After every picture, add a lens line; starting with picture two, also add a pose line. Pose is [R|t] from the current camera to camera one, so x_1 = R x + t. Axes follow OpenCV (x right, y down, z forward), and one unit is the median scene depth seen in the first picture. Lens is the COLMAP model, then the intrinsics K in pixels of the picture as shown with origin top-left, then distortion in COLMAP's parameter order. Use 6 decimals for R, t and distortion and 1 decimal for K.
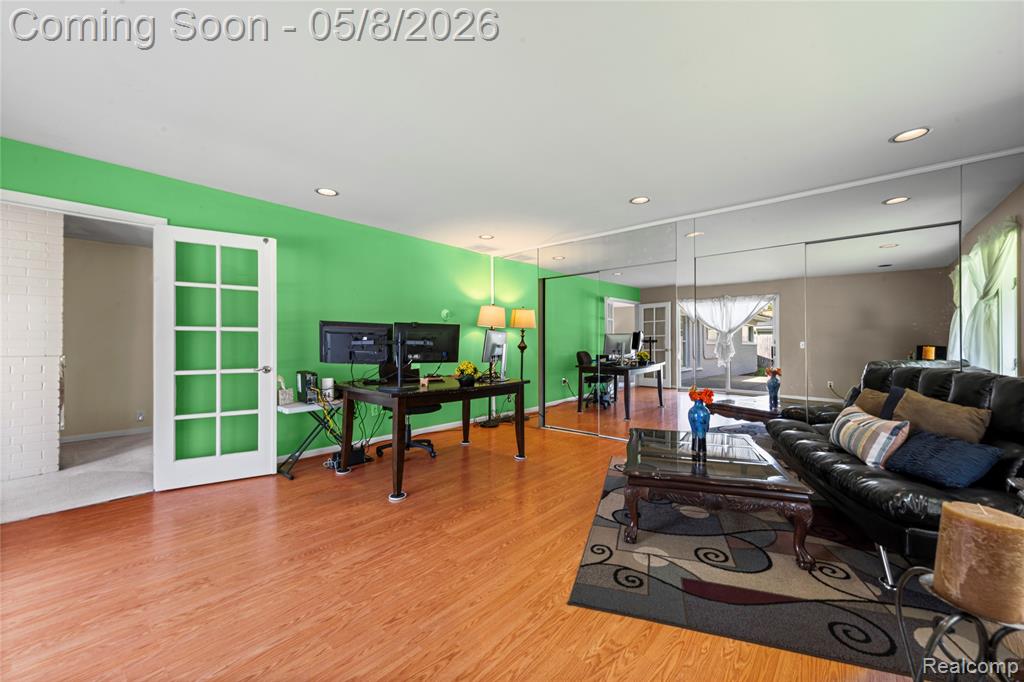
lens RADIAL K [[409.8, 0, 512.0], [0, 409.8, 341.0], [0, 0, 1]] dist [0.002494, -0.000820]
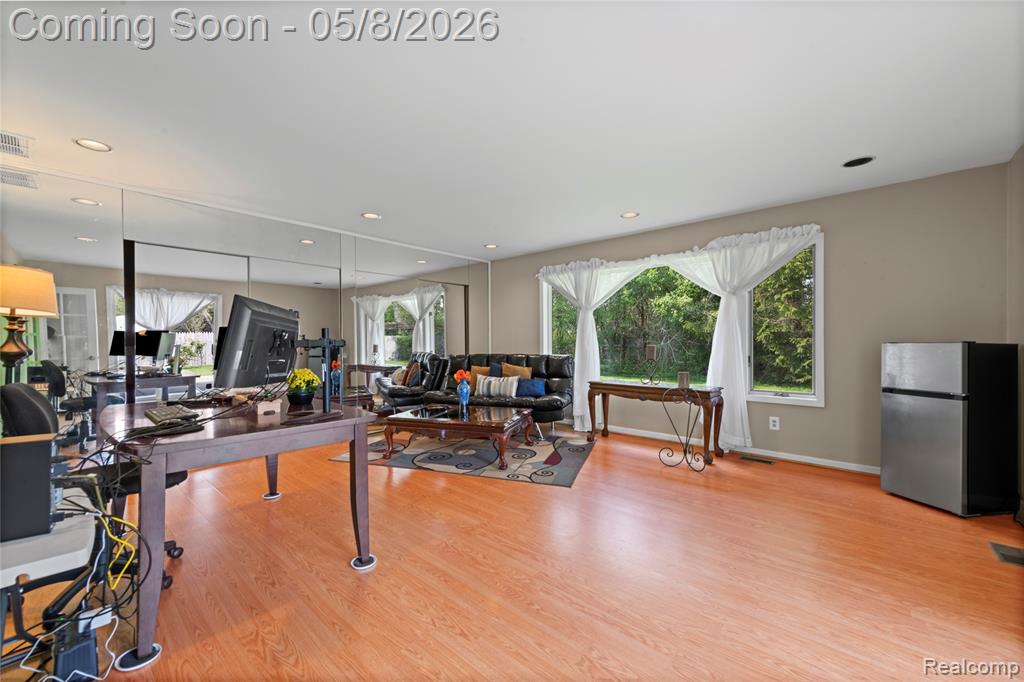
lens RADIAL K [[404.8, 0, 512.0], [0, 404.8, 341.0], [0, 0, 1]] dist [0.011607, -0.000887]
pose [[0.003120, -0.000631, 0.999995, -1.186437], [-0.002327, 0.999997, 0.000638, -0.004998], [-0.999992, -0.002329, 0.003119, 0.897471]]
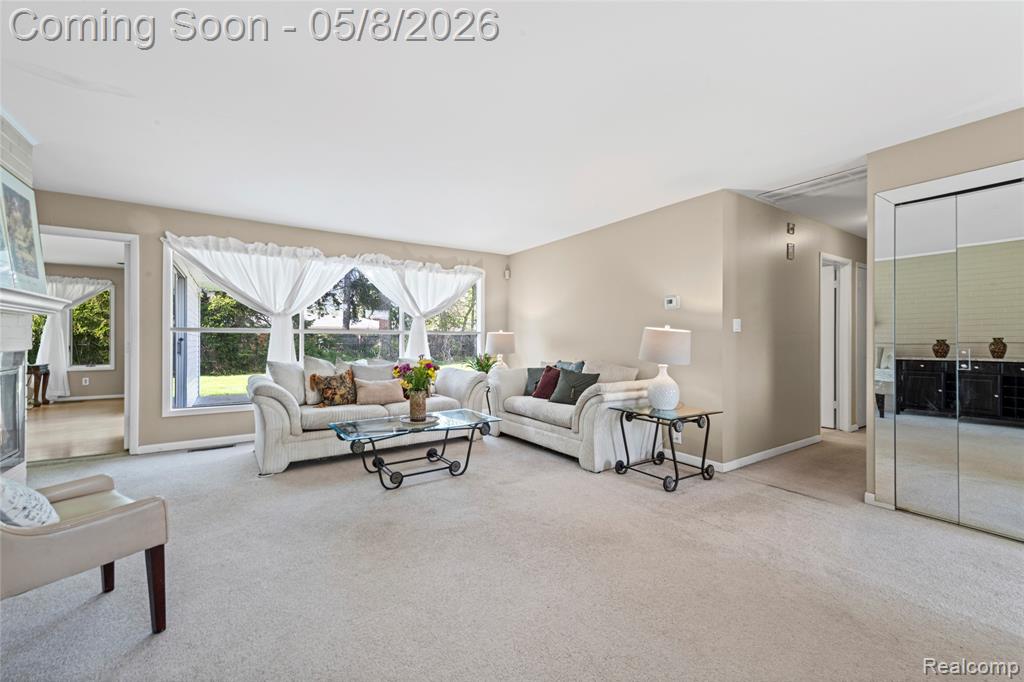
lens RADIAL K [[409.8, 0, 512.0], [0, 409.8, 341.0], [0, 0, 1]] dist [0.002494, -0.000820]
pose [[-0.968080, -0.004624, 0.250599, -3.452900], [-0.005844, 0.999974, -0.004124, 0.014245], [-0.250573, -0.005457, -0.968082, 2.049021]]
